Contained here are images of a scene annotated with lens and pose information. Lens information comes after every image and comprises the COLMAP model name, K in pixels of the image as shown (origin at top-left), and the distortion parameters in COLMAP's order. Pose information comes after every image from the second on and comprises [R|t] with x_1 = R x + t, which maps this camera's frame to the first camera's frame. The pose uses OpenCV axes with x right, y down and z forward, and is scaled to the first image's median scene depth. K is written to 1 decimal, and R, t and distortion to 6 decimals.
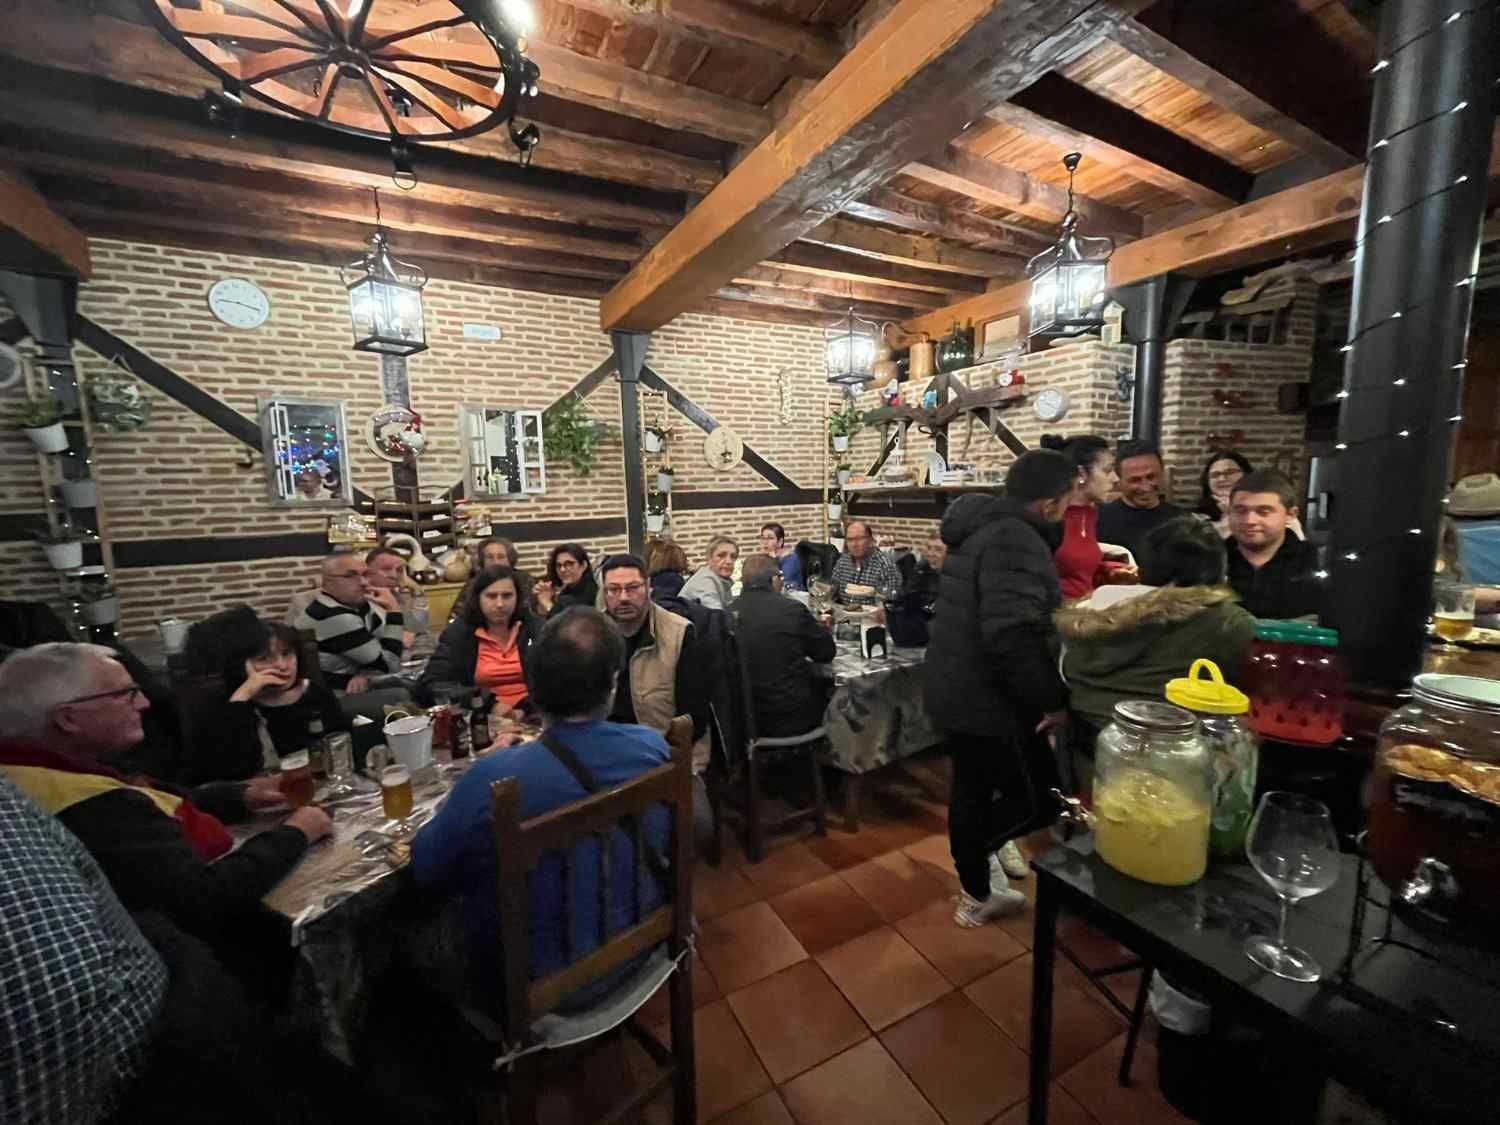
lens RADIAL K [[607.0, 0, 742.4], [0, 607.0, 566.8], [0, 0, 1]] dist [-0.002644, -0.000161]
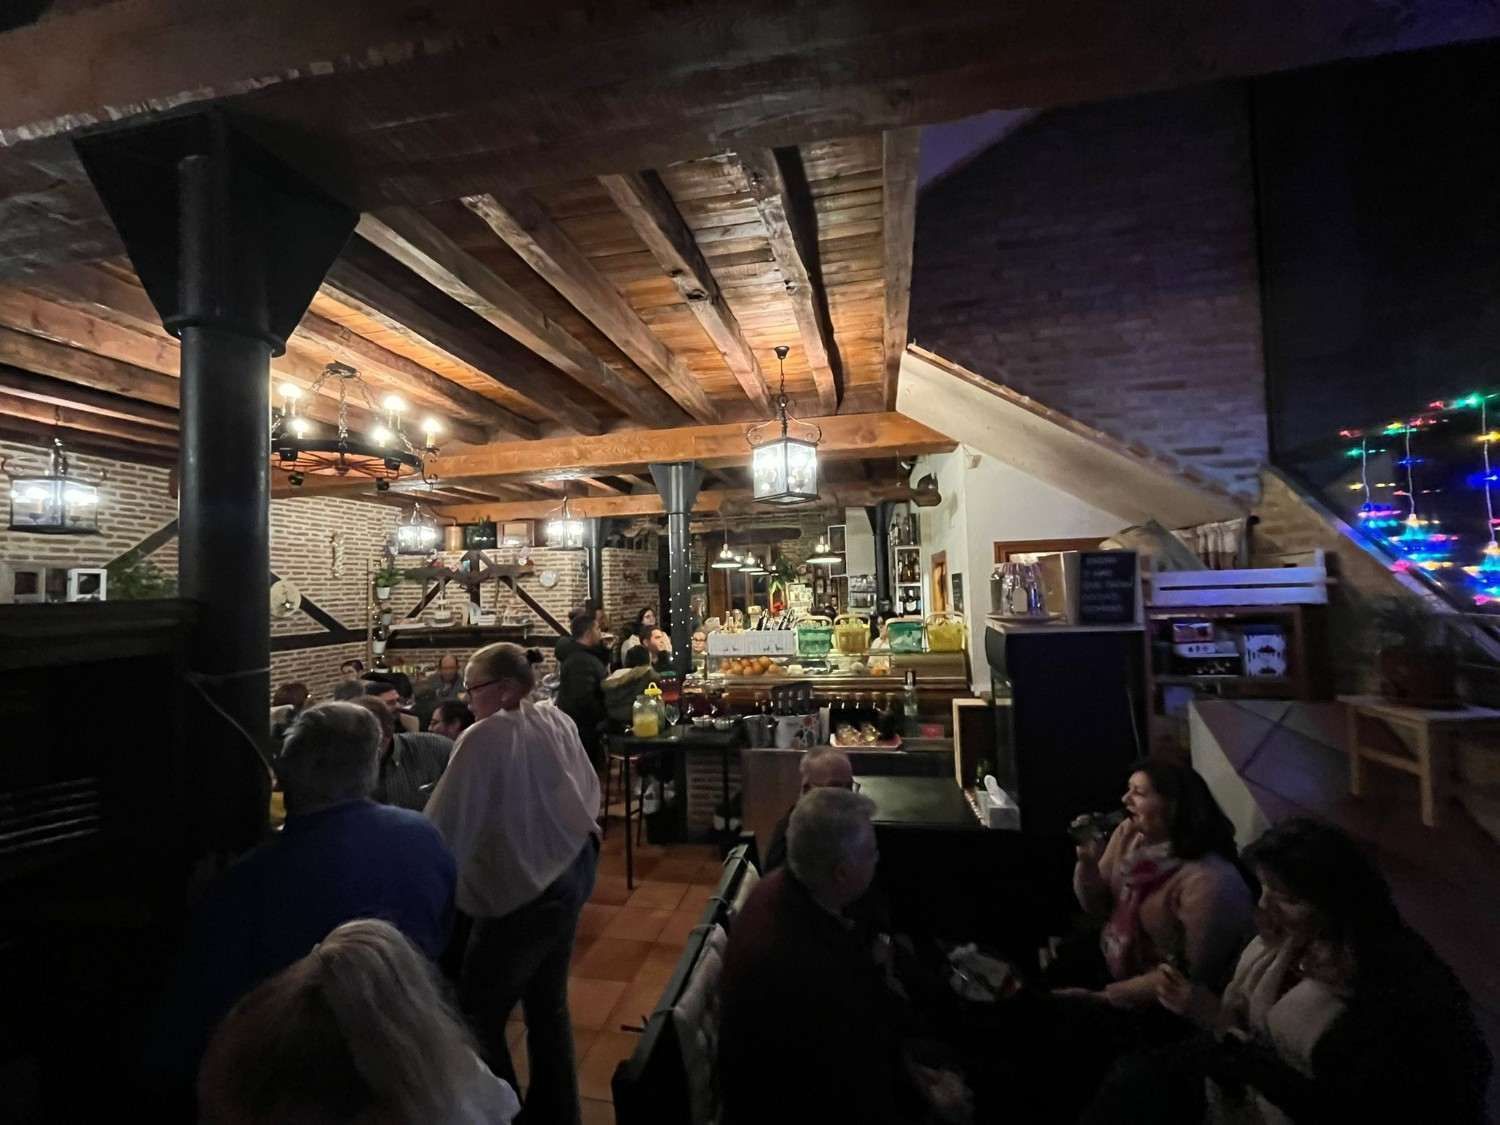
lens RADIAL K [[607.0, 0, 750.7], [0, 607.0, 565.8], [0, 0, 1]] dist [-0.002644, -0.000161]
pose [[0.623507, 0.036827, 0.780950, -0.420395], [0.115974, 0.983482, -0.138971, 0.006347], [-0.773168, 0.177219, 0.608937, -0.439158]]
